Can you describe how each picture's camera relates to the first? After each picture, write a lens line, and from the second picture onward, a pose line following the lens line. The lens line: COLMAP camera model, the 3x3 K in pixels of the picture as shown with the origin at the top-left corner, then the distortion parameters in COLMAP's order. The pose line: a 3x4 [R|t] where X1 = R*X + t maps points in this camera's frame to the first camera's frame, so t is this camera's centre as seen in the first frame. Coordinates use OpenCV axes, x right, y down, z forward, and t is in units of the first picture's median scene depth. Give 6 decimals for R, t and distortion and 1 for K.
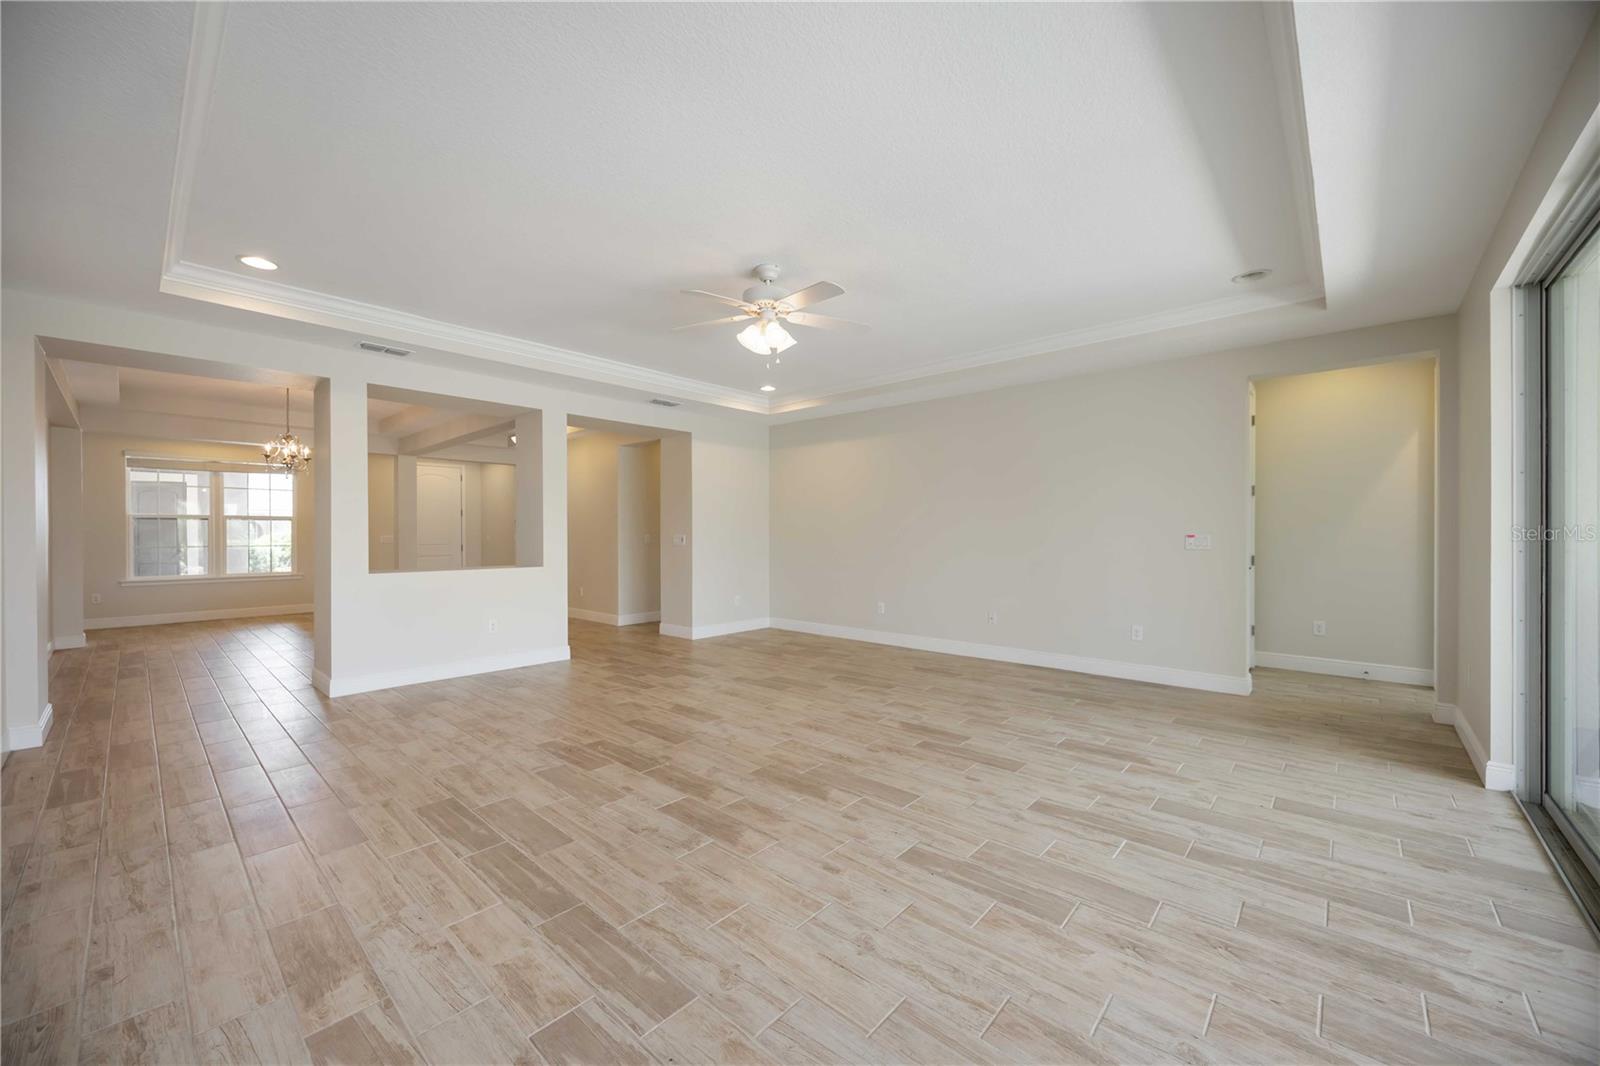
lens RADIAL K [[610.9, 0, 803.3], [0, 610.9, 538.0], [0, 0, 1]] dist [-0.002281, 0.000578]
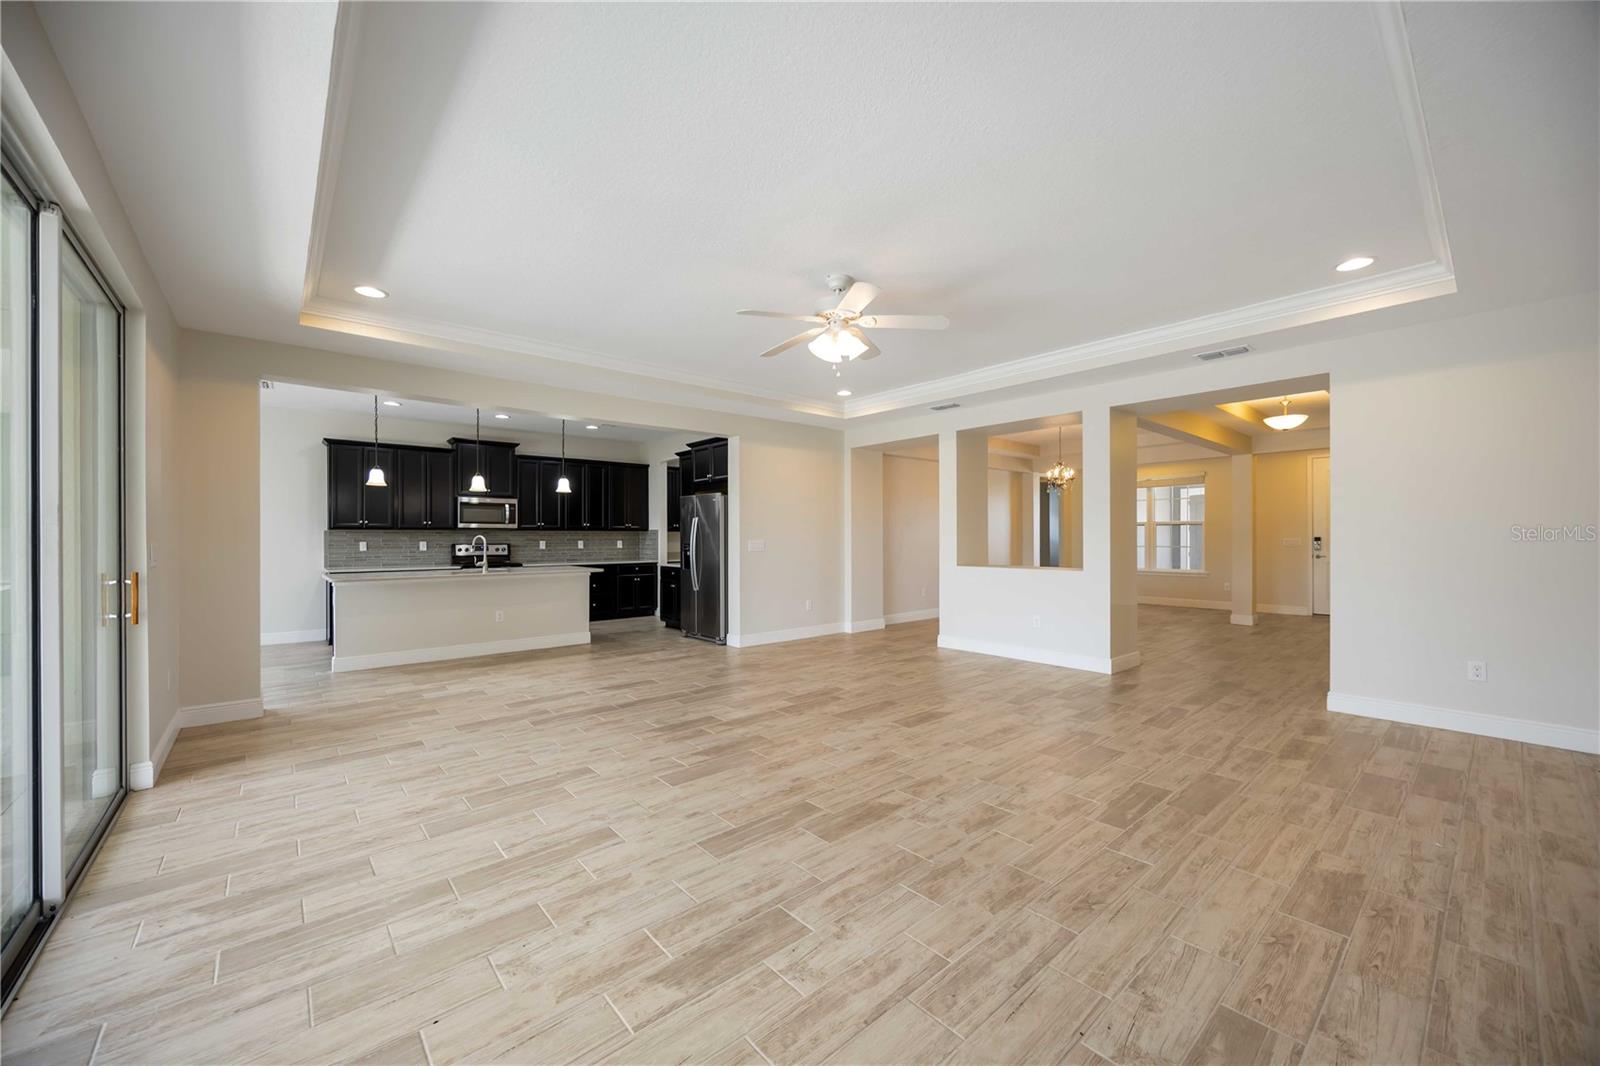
lens RADIAL K [[610.9, 0, 793.5], [0, 610.9, 533.8], [0, 0, 1]] dist [-0.002281, 0.000578]
pose [[-0.132284, -0.004591, -0.991201, 1.039016], [-0.004525, 0.999982, -0.004028, -0.011937], [0.991201, 0.003953, -0.132303, 1.145591]]
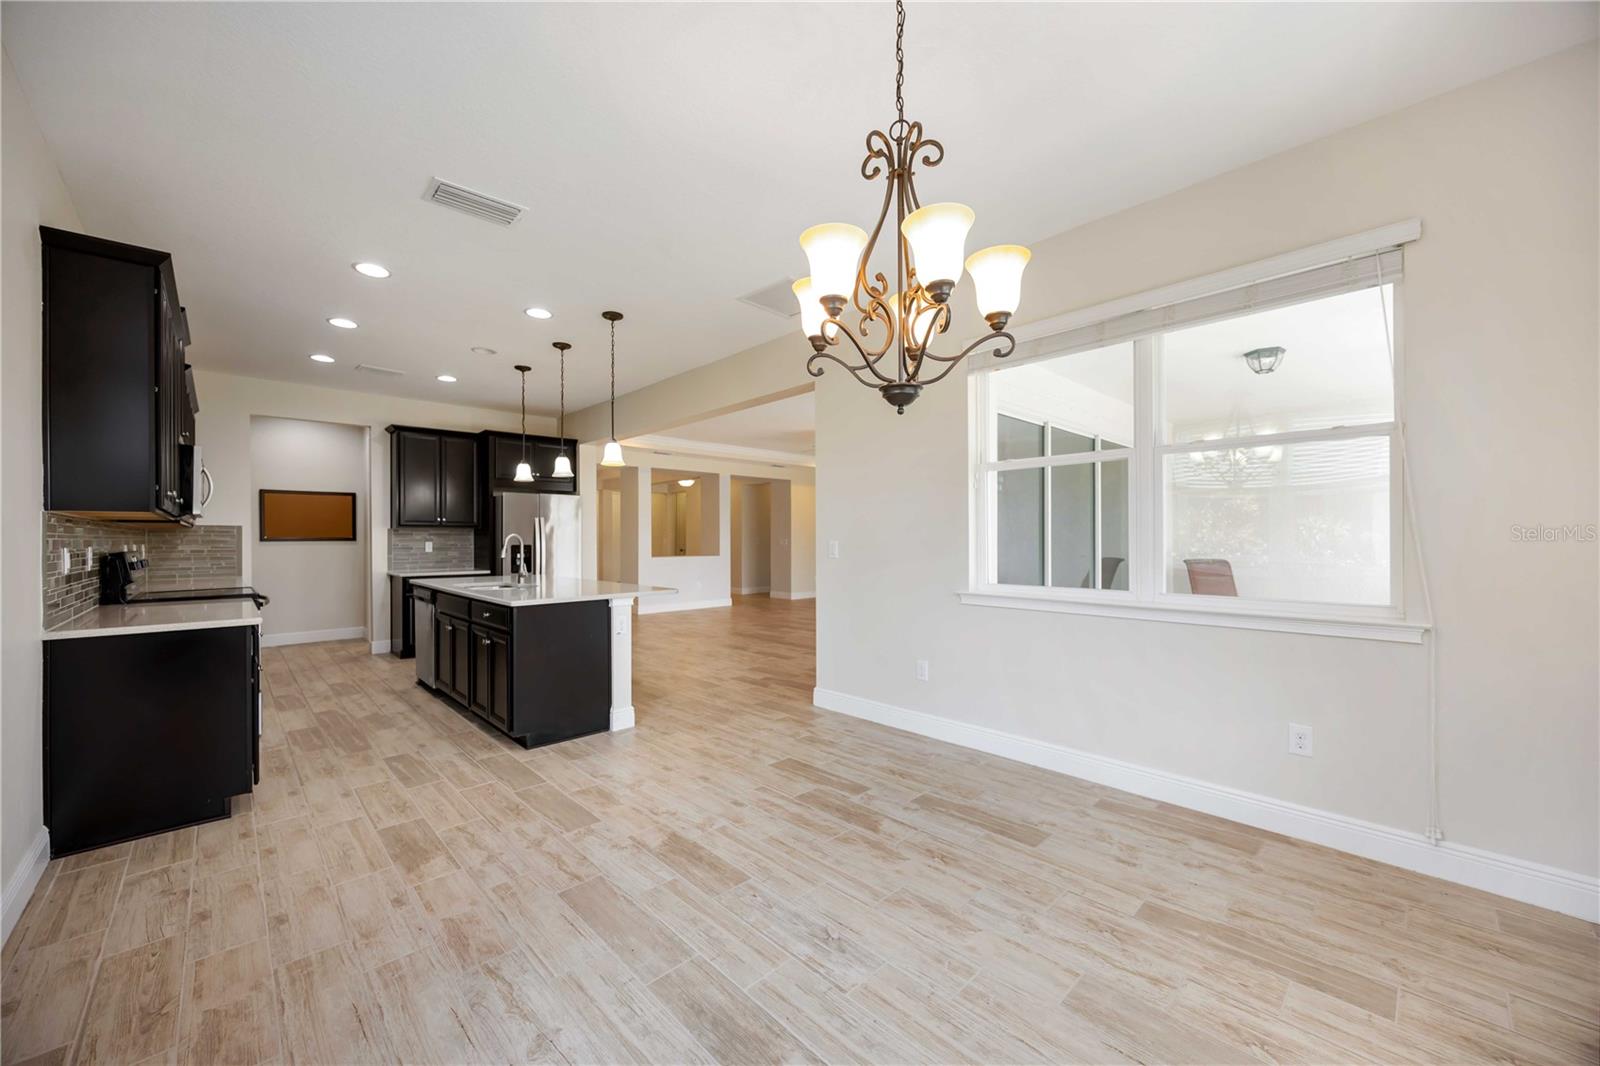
lens RADIAL K [[610.9, 0, 804.7], [0, 610.9, 543.0], [0, 0, 1]] dist [-0.002281, 0.000578]
pose [[0.997647, -0.002476, -0.068512, -0.049784], [0.002469, 0.999997, -0.000191, 0.013781], [0.068512, 0.000021, 0.997650, -1.528385]]
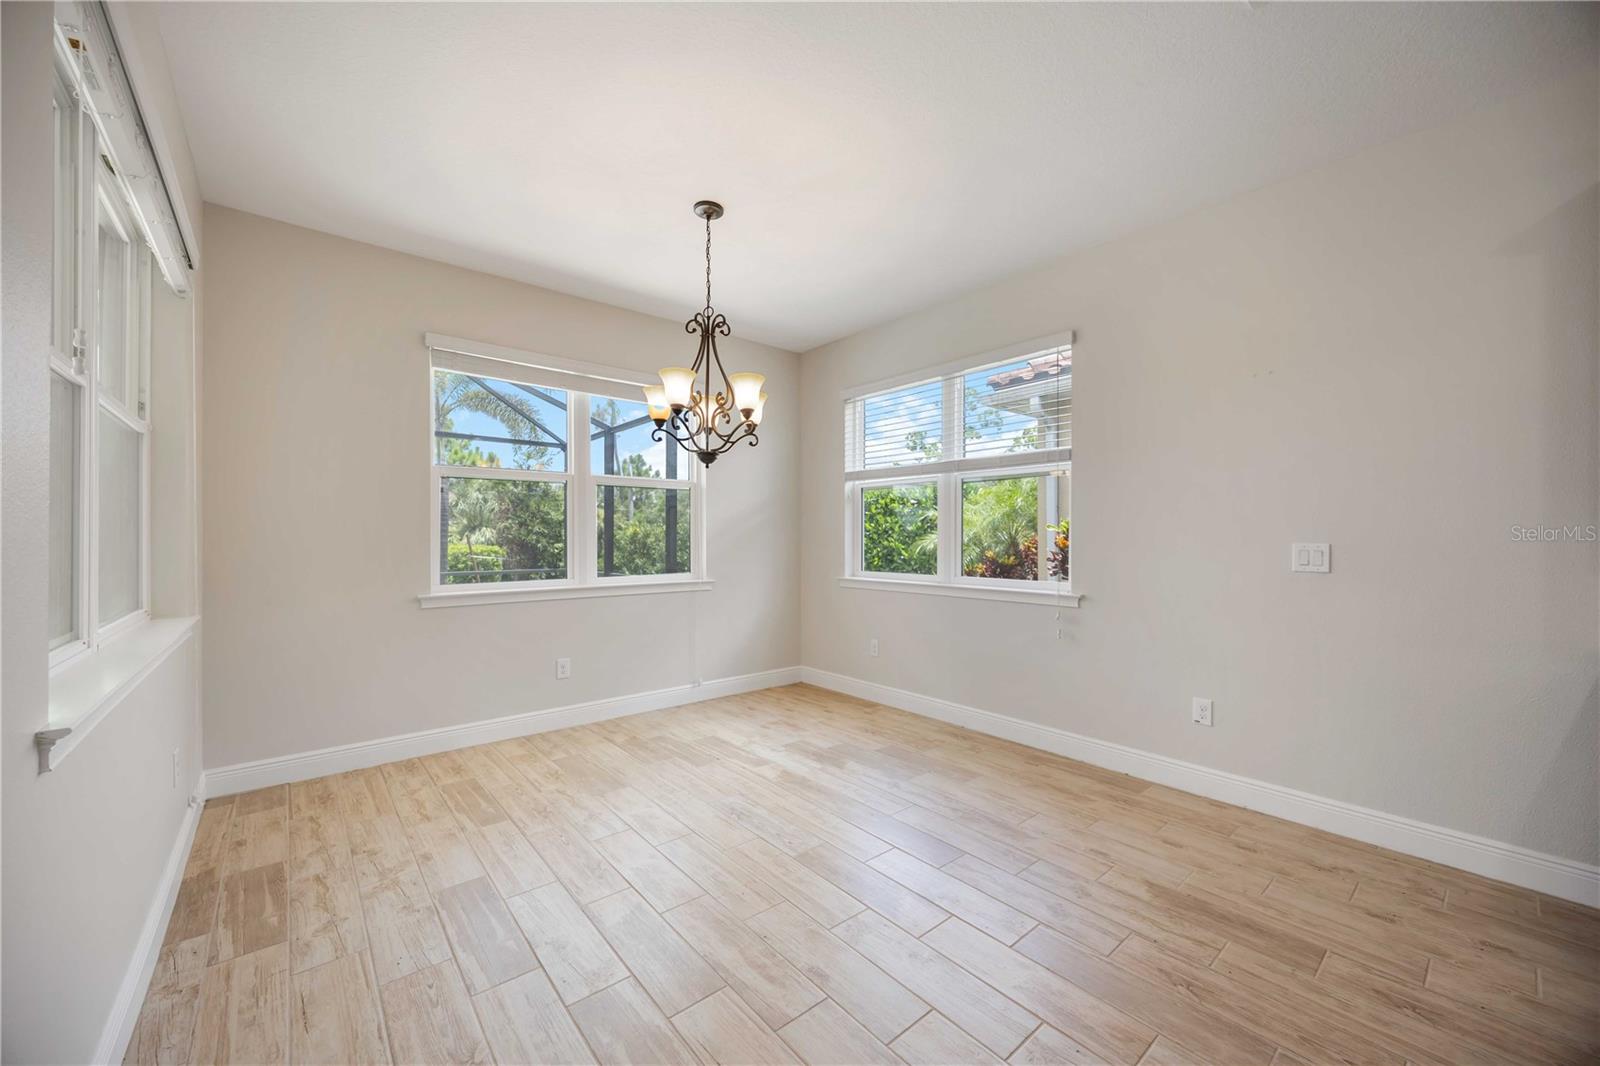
lens RADIAL K [[610.9, 0, 808.2], [0, 610.9, 532.7], [0, 0, 1]] dist [-0.002281, 0.000578]
pose [[-0.992322, 0.001038, 0.123679, -0.256685], [0.000861, 0.999999, -0.001488, 0.004677], [-0.123680, -0.001370, -0.992321, -0.182132]]
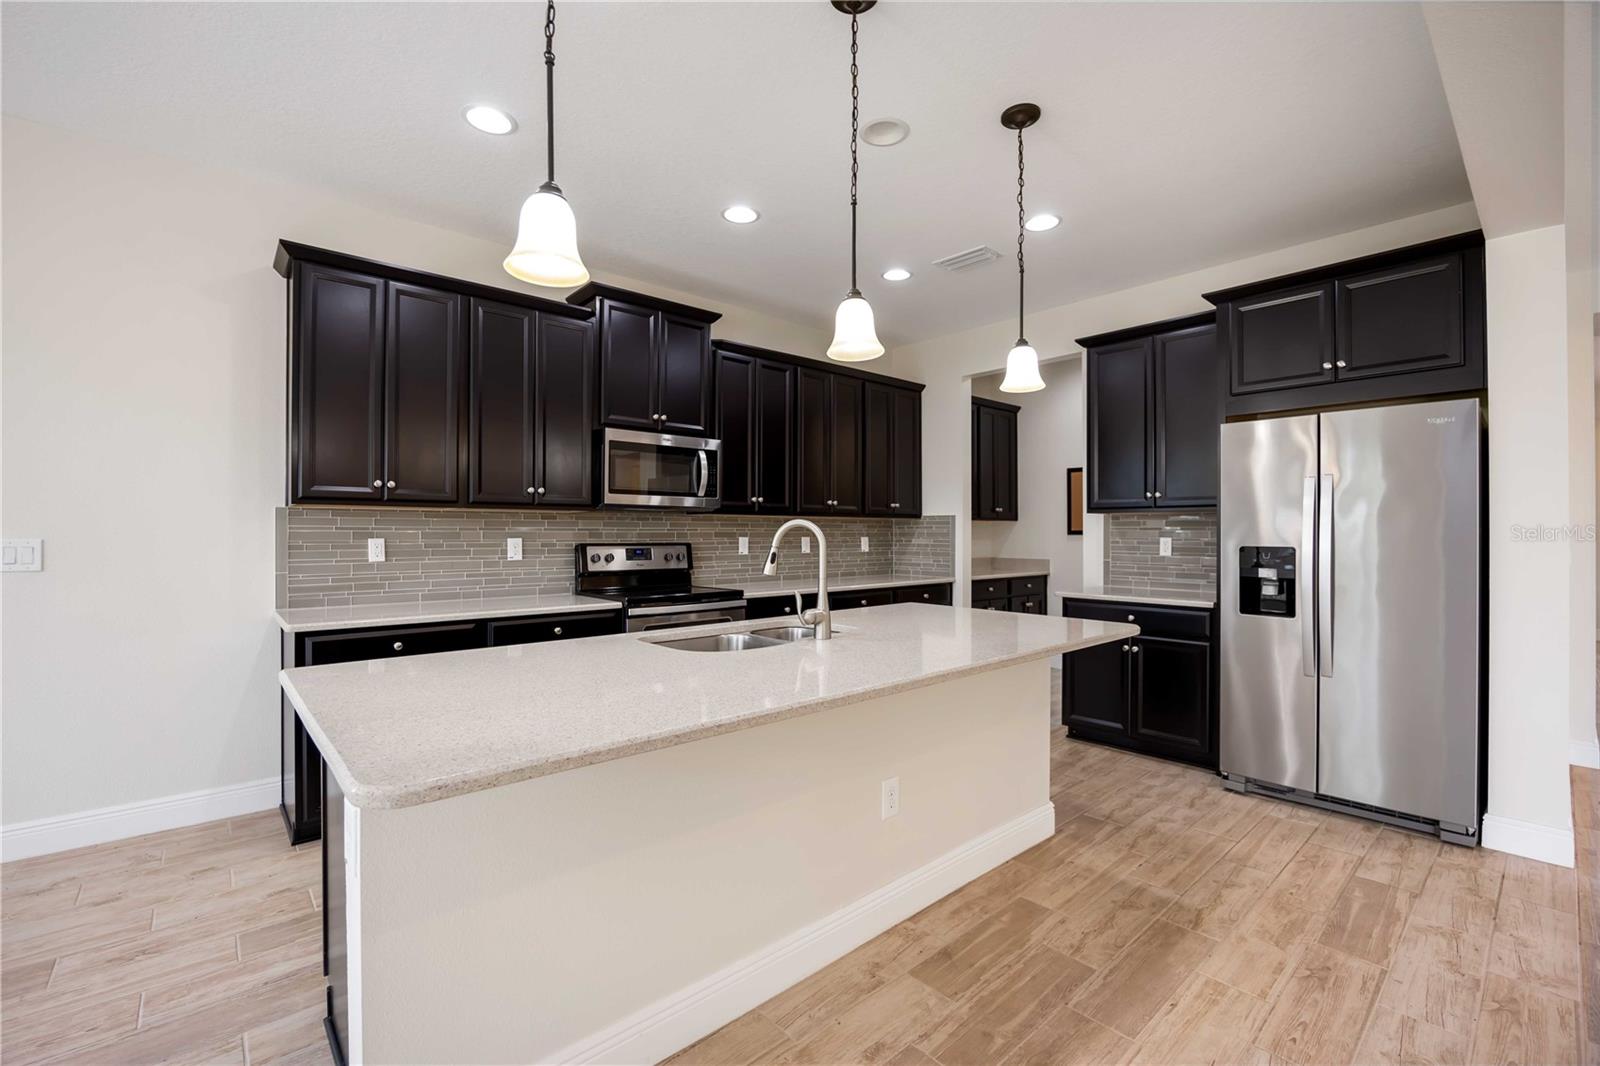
lens RADIAL K [[681.0, 0, 794.6], [0, 681.0, 534.1], [0, 0, 1]] dist [-0.017322, 0.000854]
pose [[-0.112060, 0.002267, -0.993699, -0.150405], [-0.008741, 0.999956, 0.003267, 0.002251], [0.993663, 0.009052, -0.112035, -0.083937]]
